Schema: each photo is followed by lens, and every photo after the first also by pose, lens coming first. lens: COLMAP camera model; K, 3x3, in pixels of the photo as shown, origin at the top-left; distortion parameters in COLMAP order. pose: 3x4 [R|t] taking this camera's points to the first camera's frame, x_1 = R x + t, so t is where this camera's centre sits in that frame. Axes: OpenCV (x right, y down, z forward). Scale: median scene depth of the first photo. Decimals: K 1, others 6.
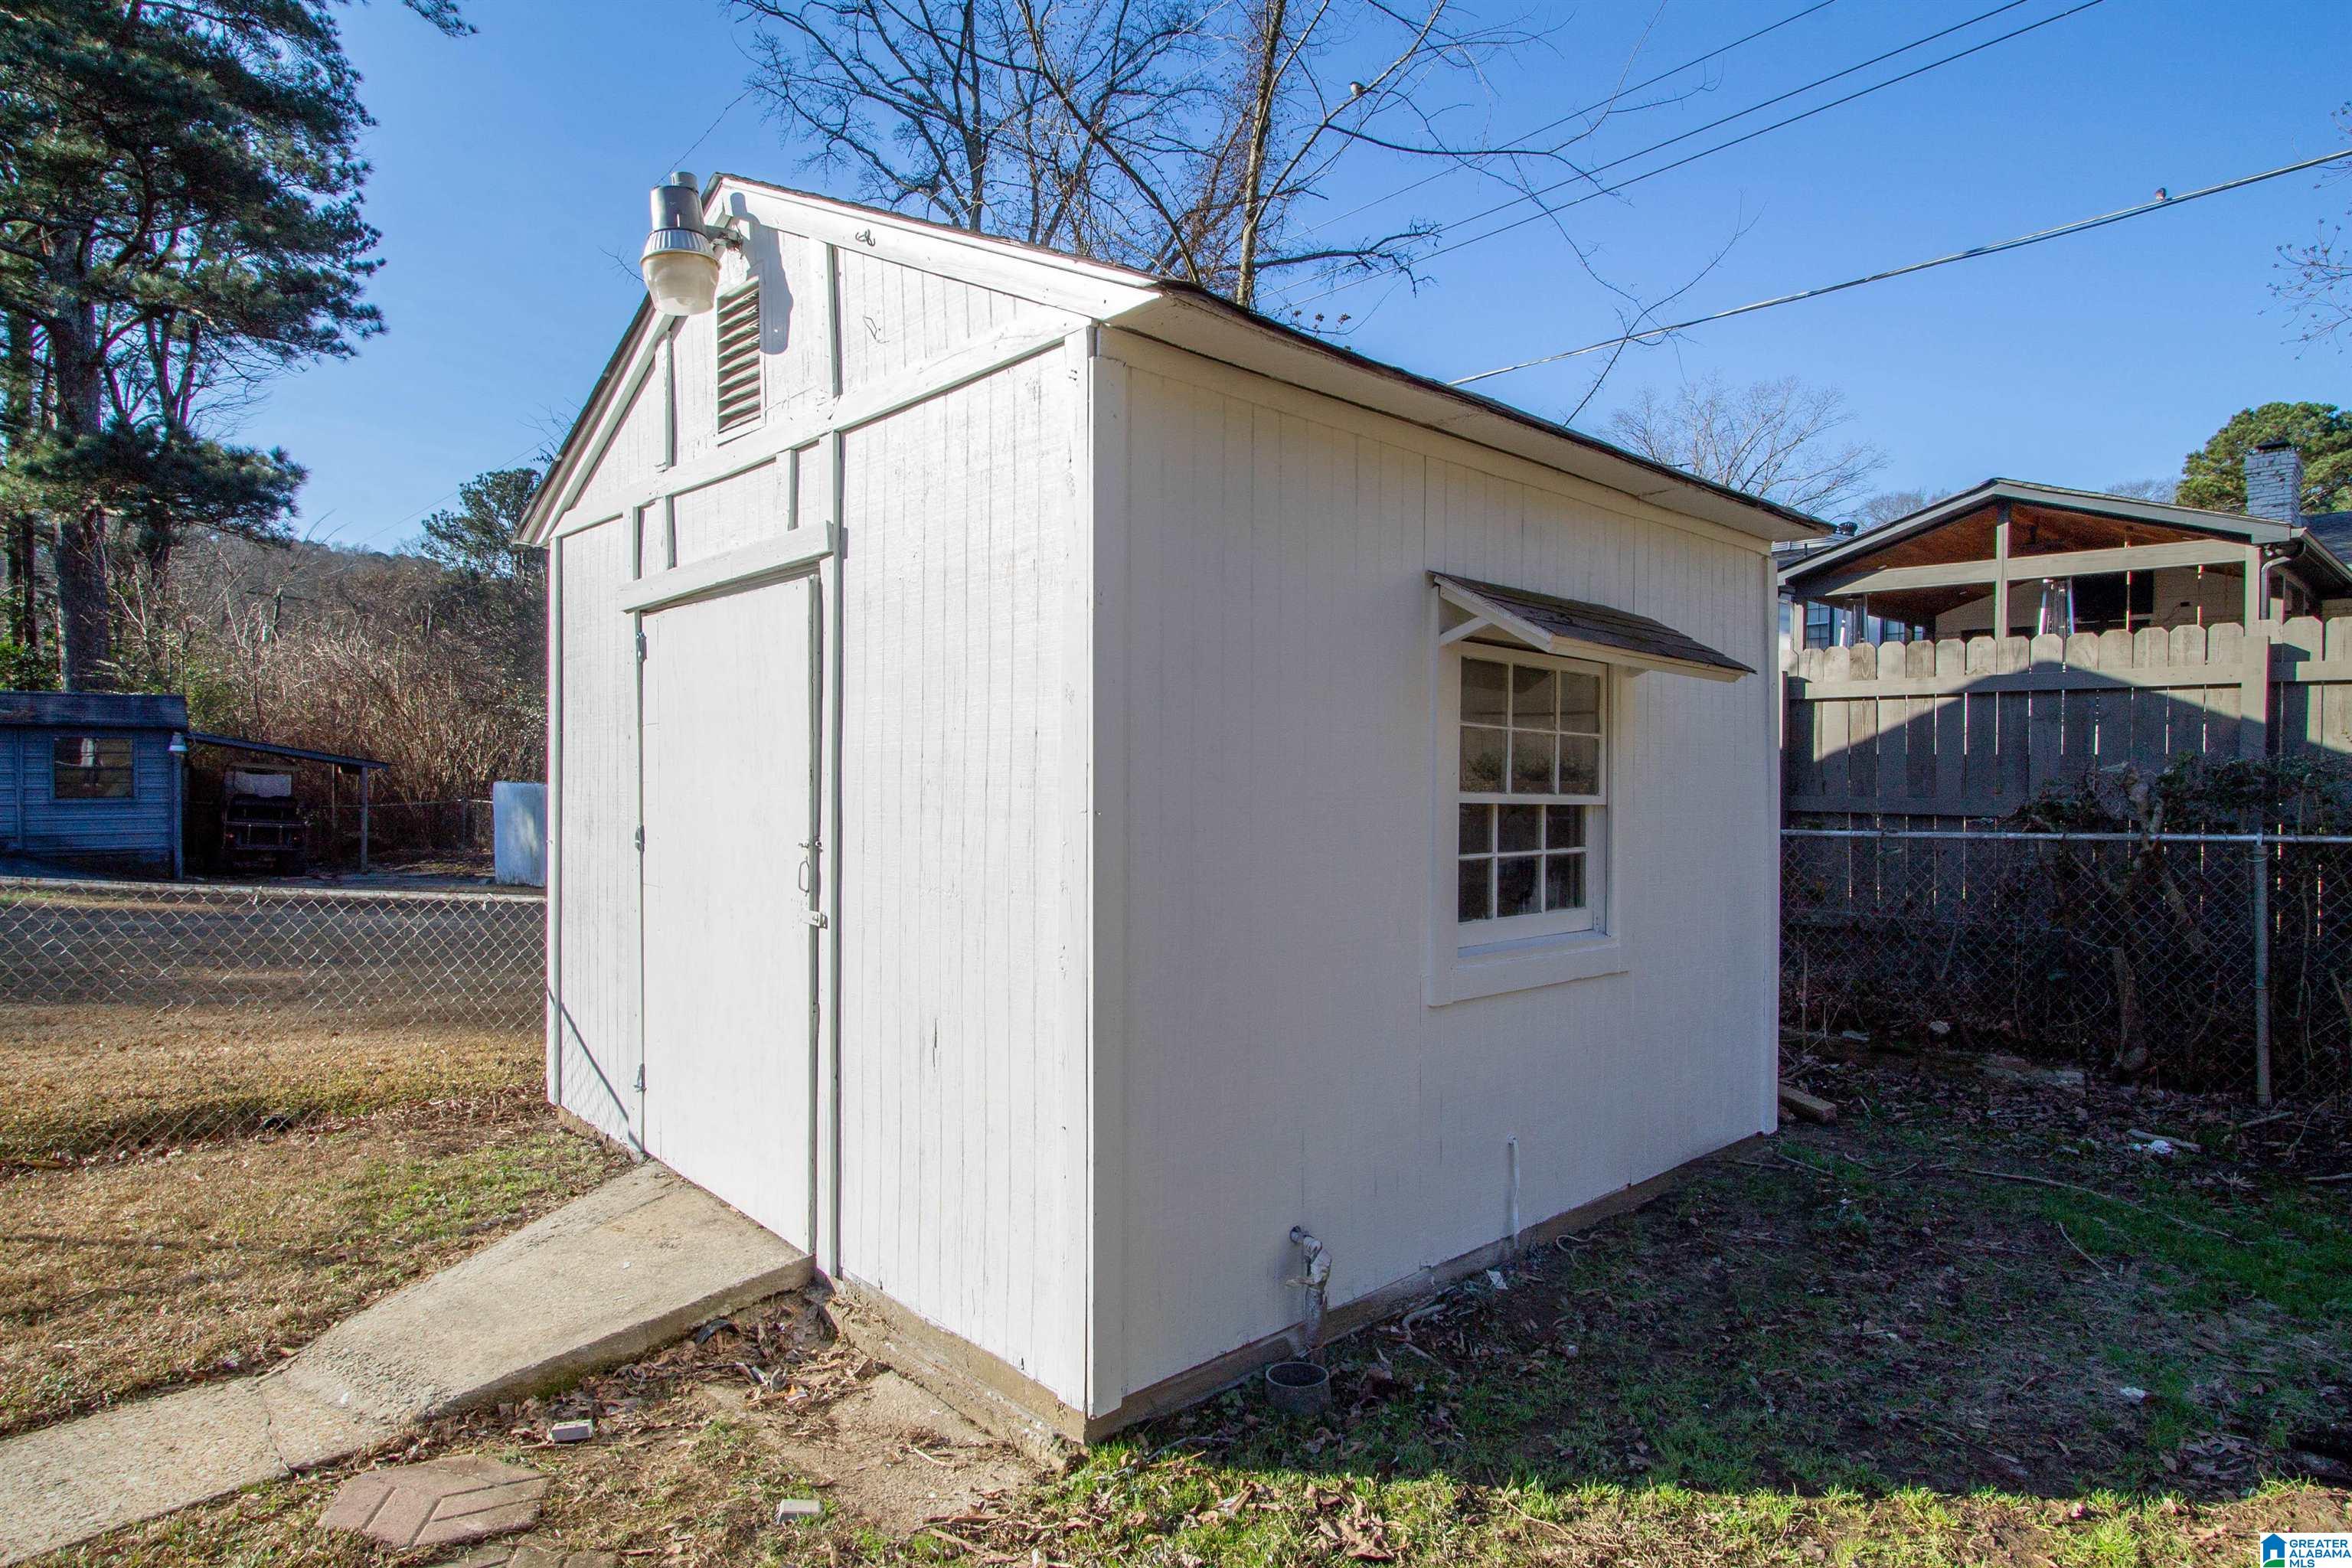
lens RADIAL K [[1276.6, 0, 1176.0], [0, 1276.6, 784.0], [0, 0, 1]] dist [-0.013599, -0.000278]
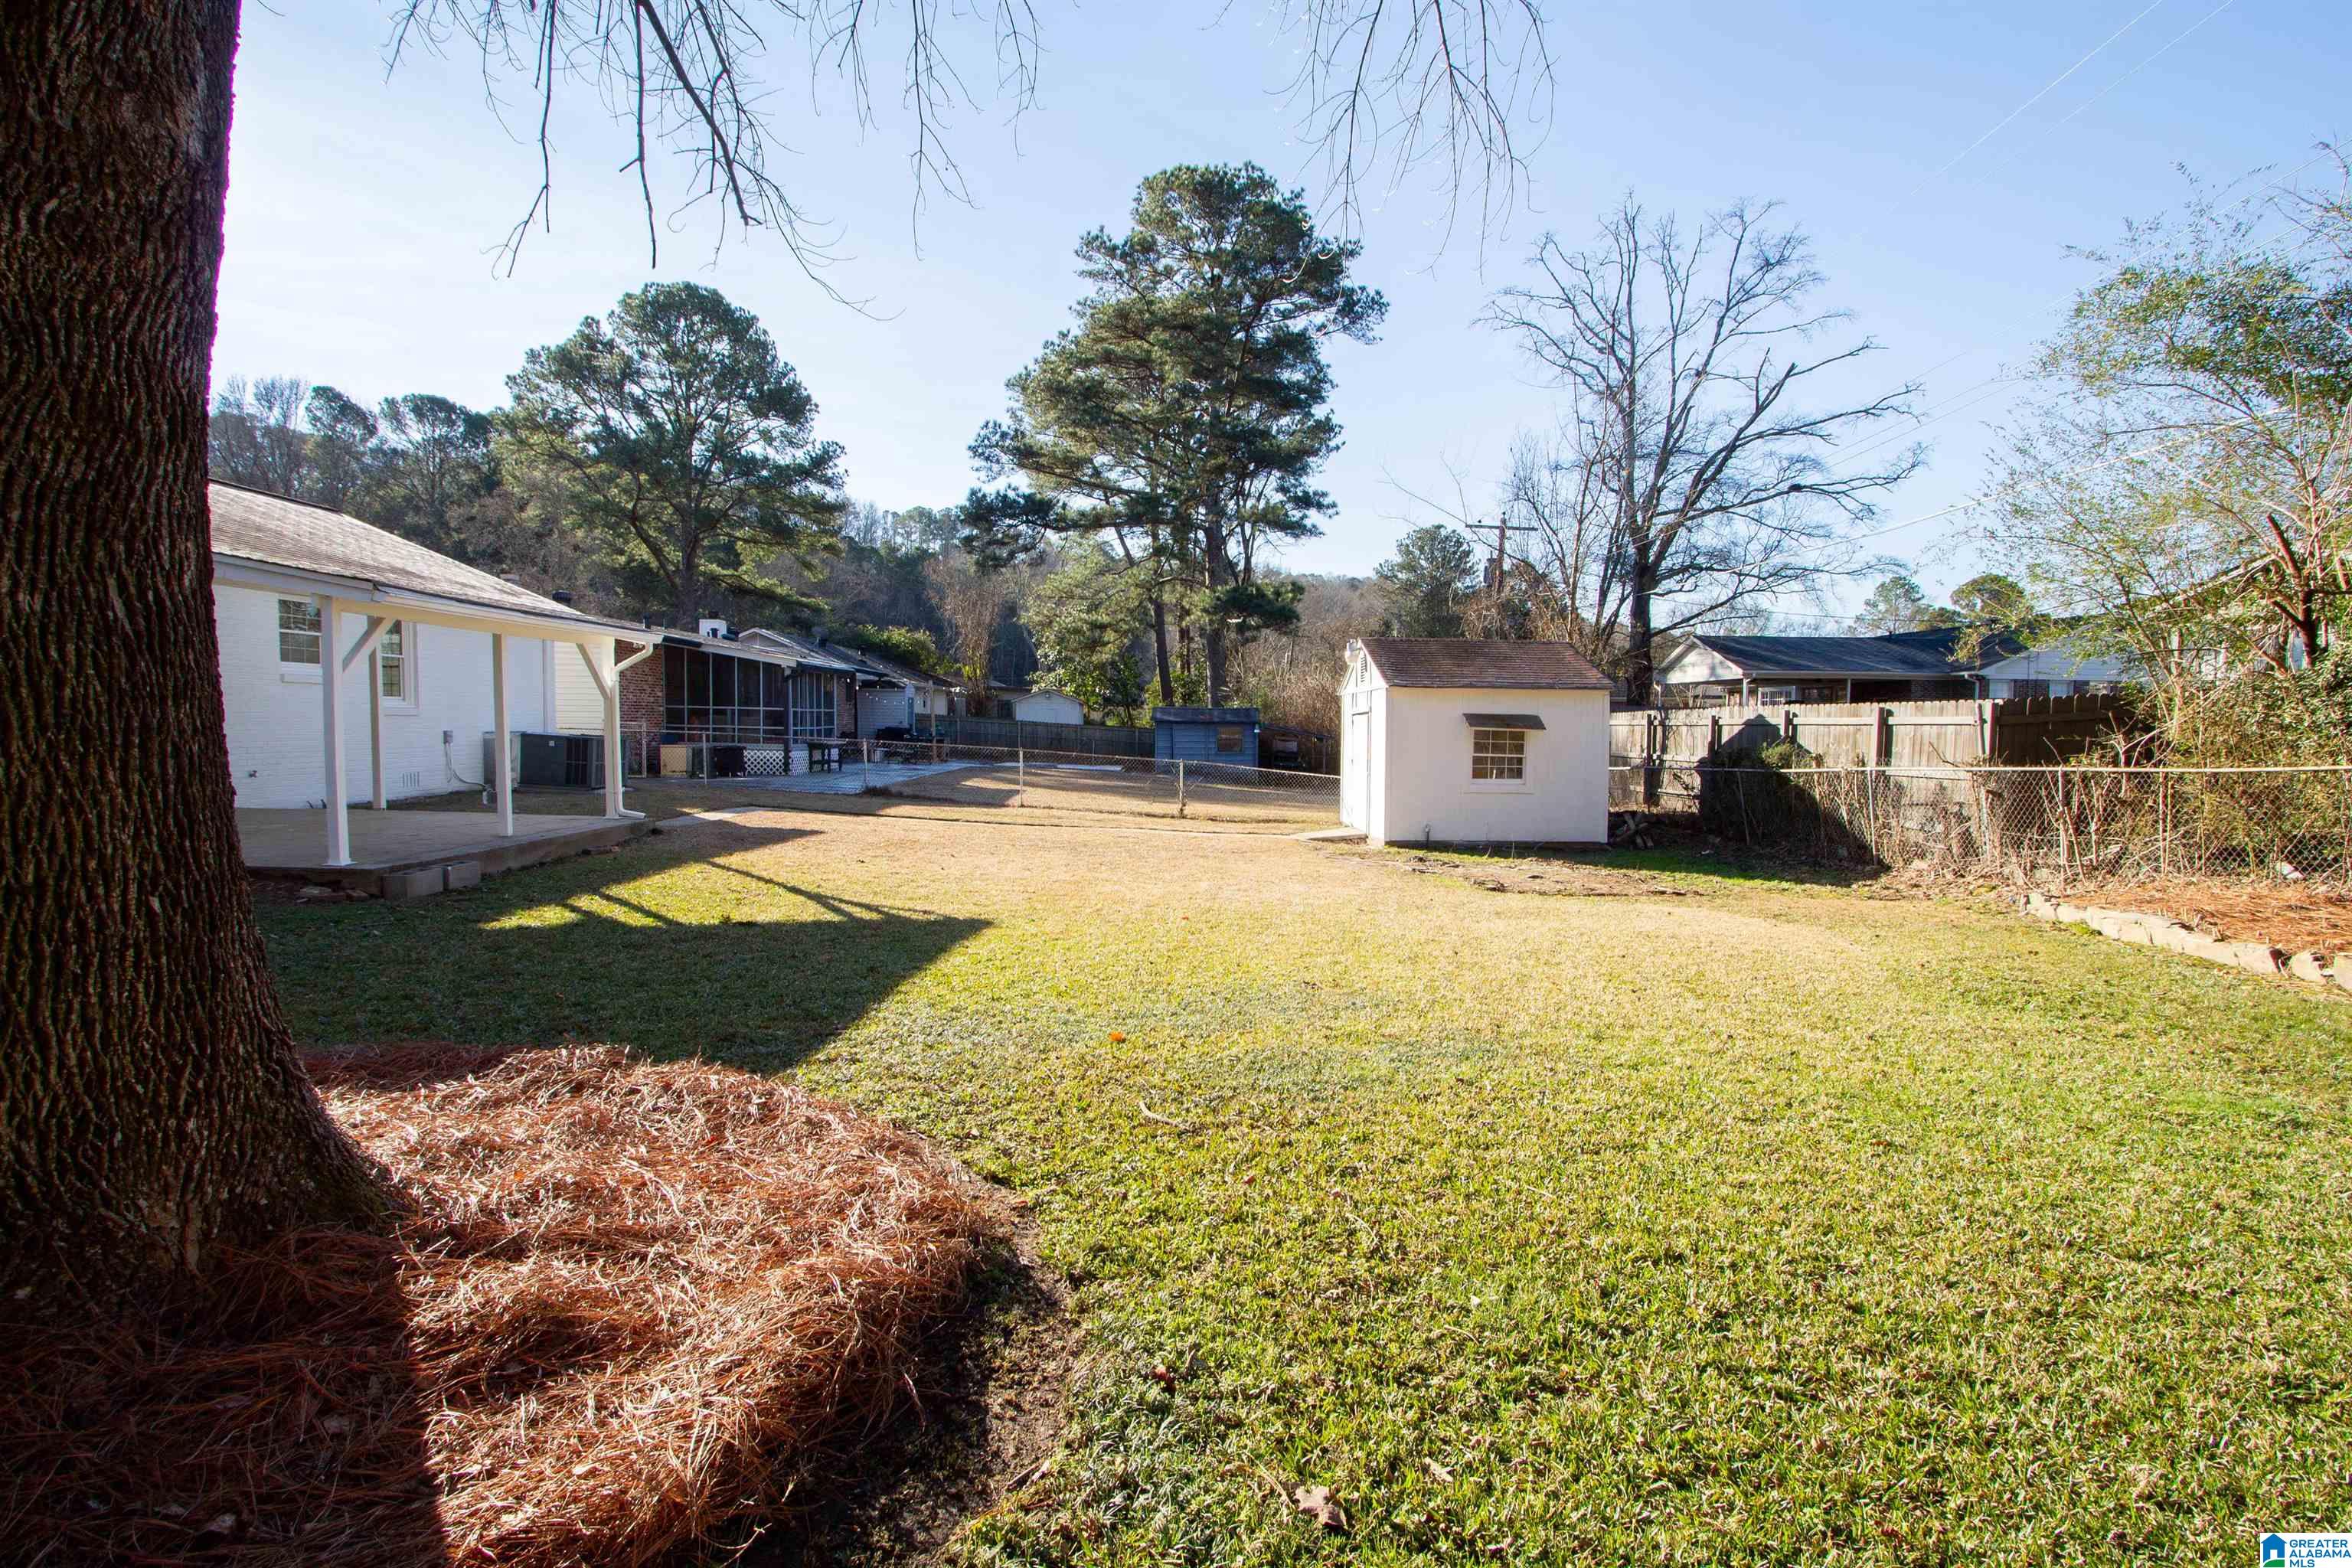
lens RADIAL K [[1105.9, 0, 1176.9], [0, 1105.9, 787.1], [0, 0, 1]] dist [-0.018325, 0.001511]
pose [[0.751275, 0.030853, -0.659267, 0.979504], [-0.004807, 0.999136, 0.041281, -0.016463], [0.659971, -0.027844, 0.750774, -1.376138]]
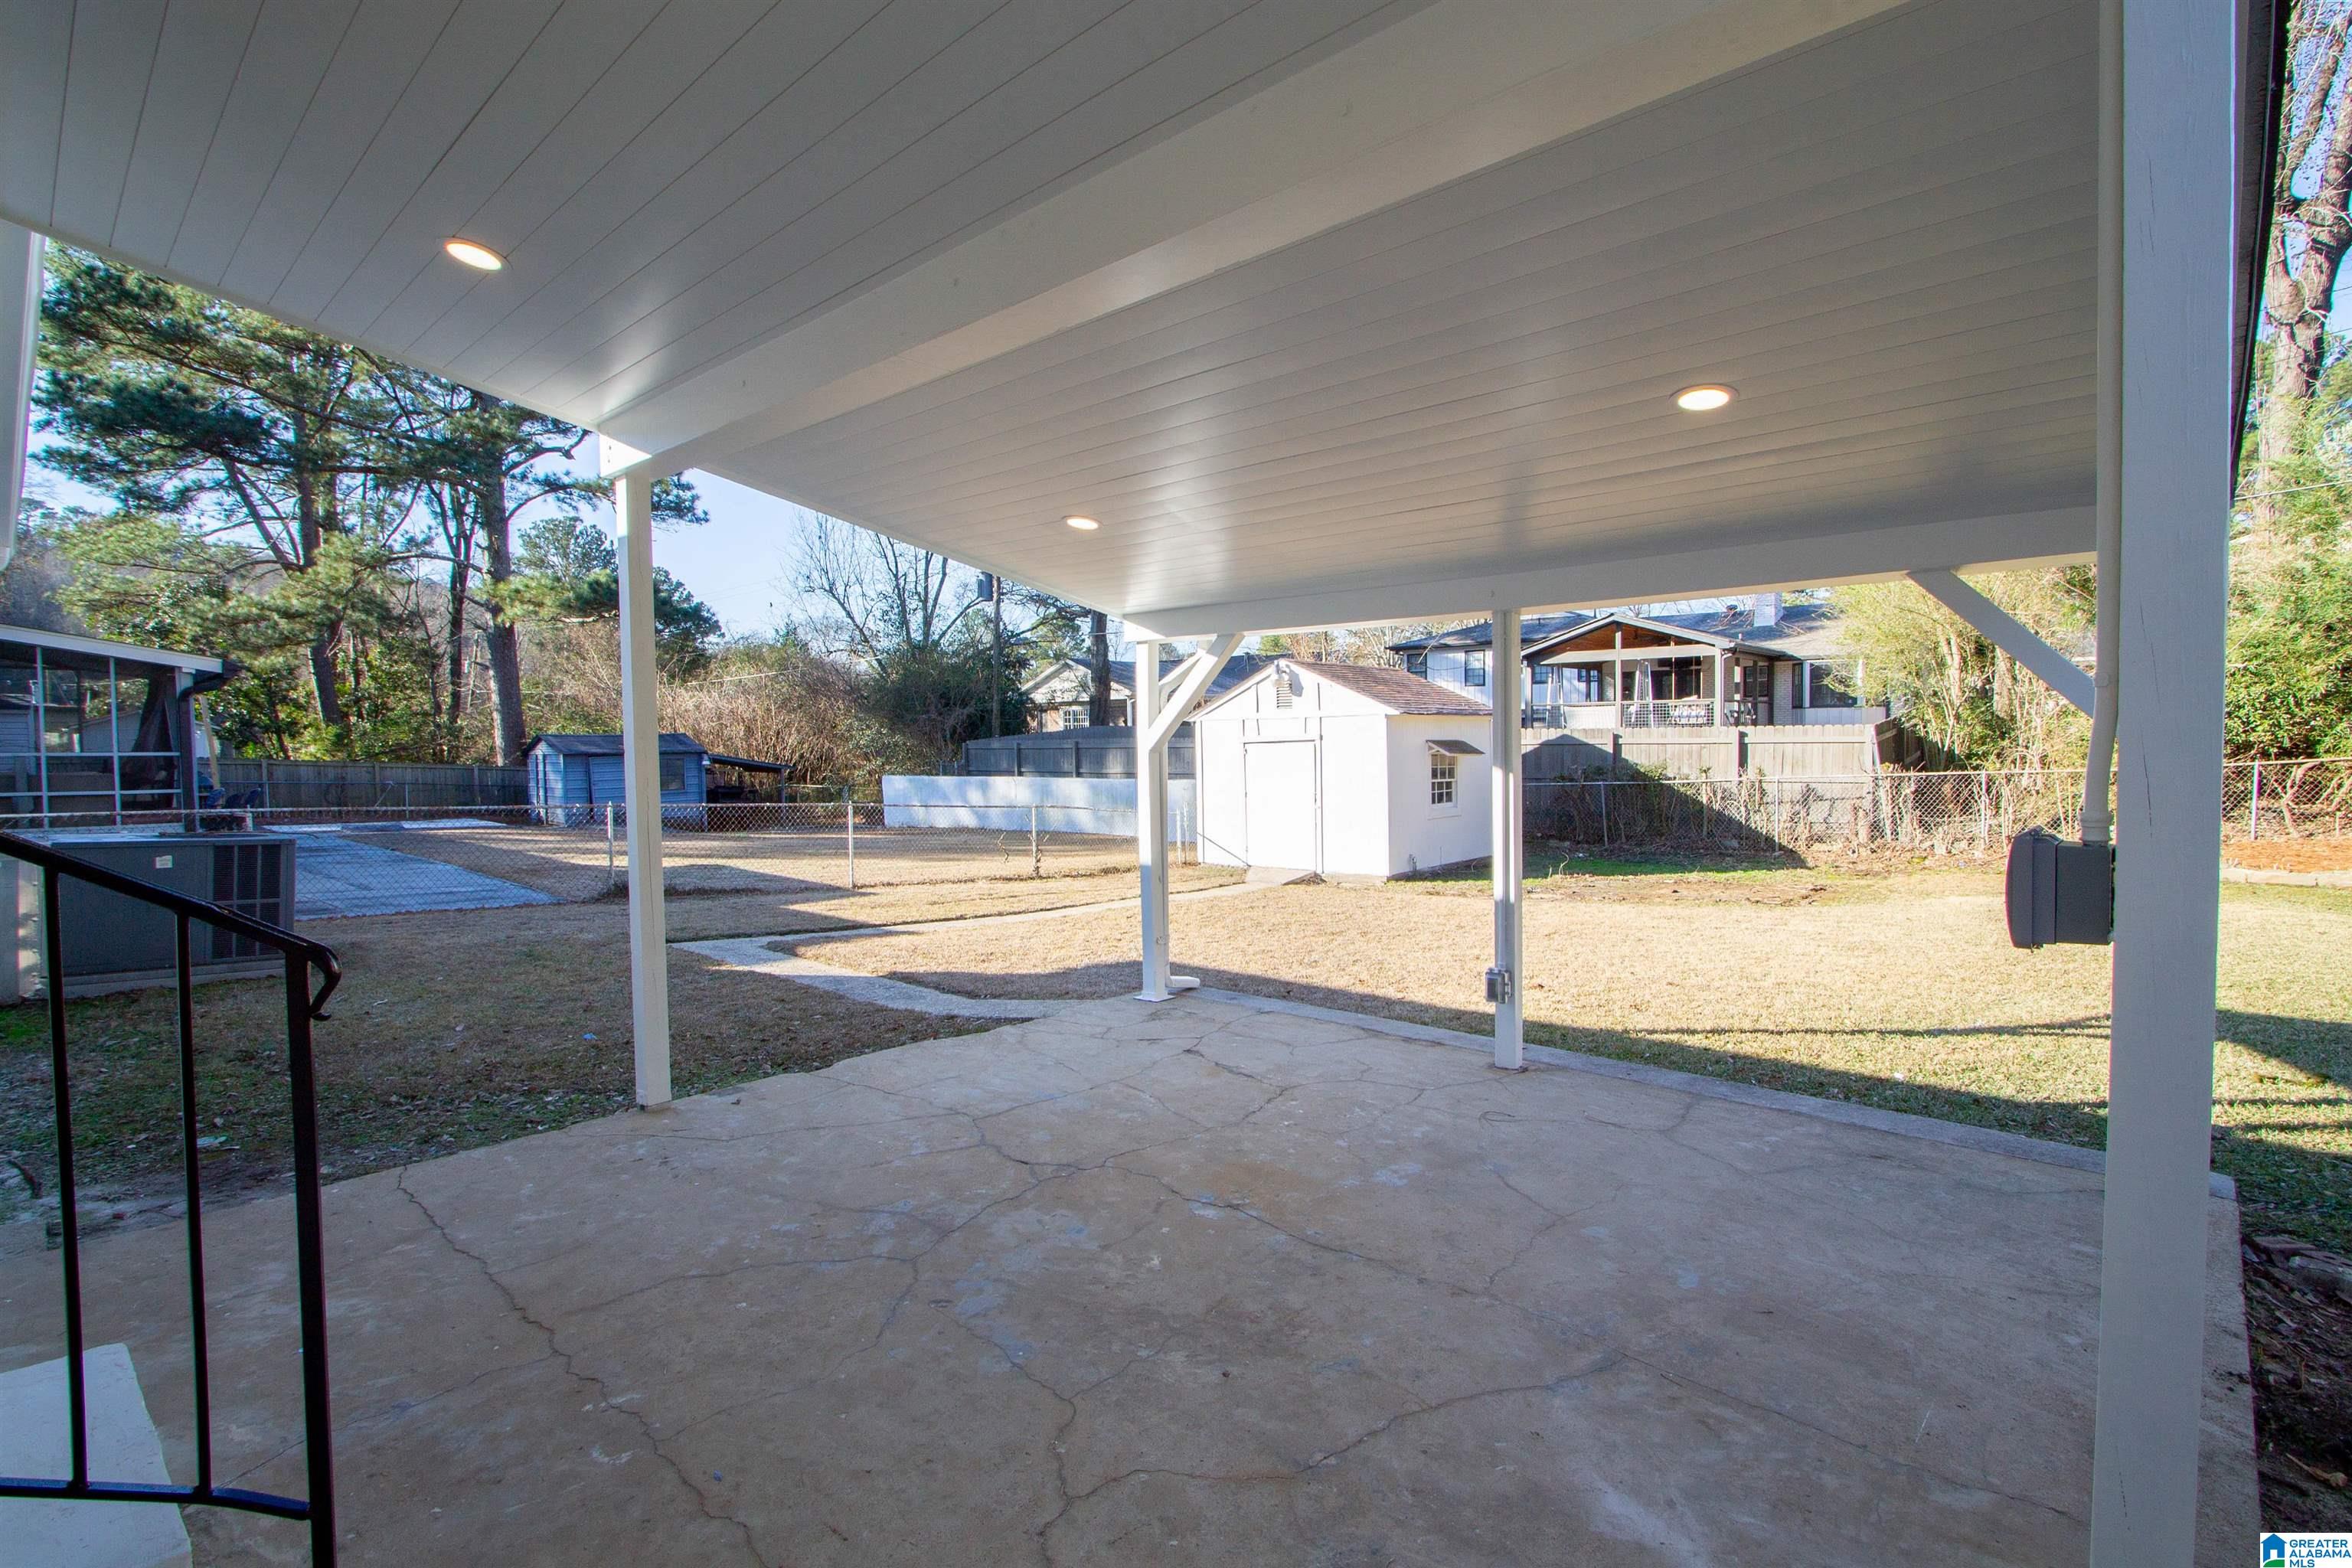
lens RADIAL K [[1113.3, 0, 1169.3], [0, 1113.3, 772.5], [0, 0, 1]] dist [-0.018954, -0.000157]
pose [[0.993996, -0.029832, 0.105272, -0.570053], [0.027503, 0.999345, 0.023514, -0.069090], [-0.105905, -0.020478, 0.994165, -1.477286]]
